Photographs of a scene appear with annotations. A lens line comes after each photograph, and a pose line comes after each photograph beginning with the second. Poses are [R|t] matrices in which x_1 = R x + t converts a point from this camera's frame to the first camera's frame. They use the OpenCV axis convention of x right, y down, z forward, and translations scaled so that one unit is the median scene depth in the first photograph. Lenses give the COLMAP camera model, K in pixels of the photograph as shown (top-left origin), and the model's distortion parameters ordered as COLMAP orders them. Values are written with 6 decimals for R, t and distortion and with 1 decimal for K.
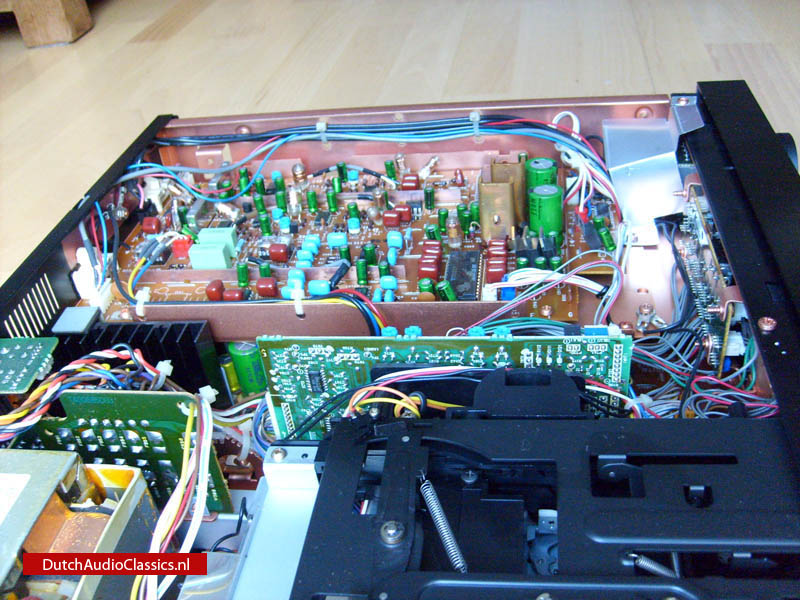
lens RADIAL K [[831.1, 0, 400.0], [0, 831.1, 300.0], [0, 0, 1]] dist [-0.142644, 0.033474]
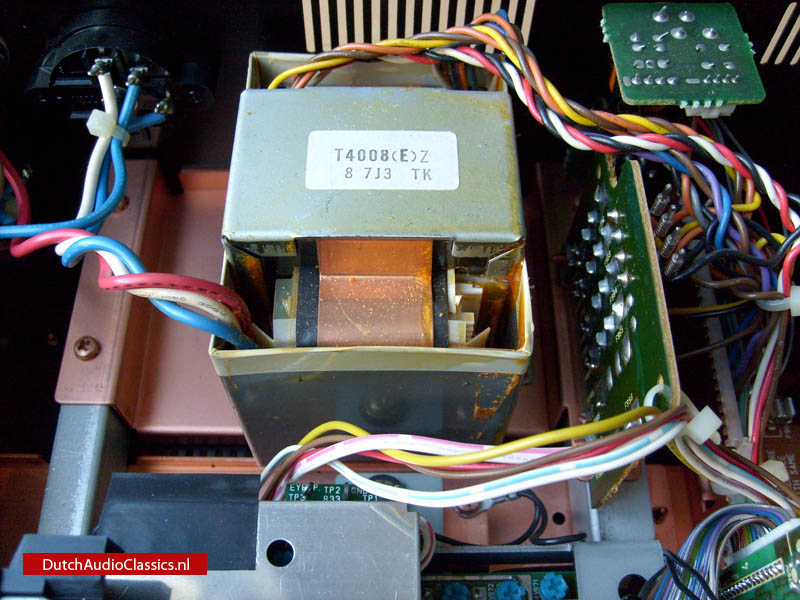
lens RADIAL K [[831.1, 0, 400.0], [0, 831.1, 300.0], [0, 0, 1]] dist [-0.142644, 0.033474]
pose [[0.134785, 0.908591, -0.395342, -0.128675], [-0.591176, 0.393930, 0.703797, -0.134703], [0.795201, 0.138856, 0.590233, 0.531220]]
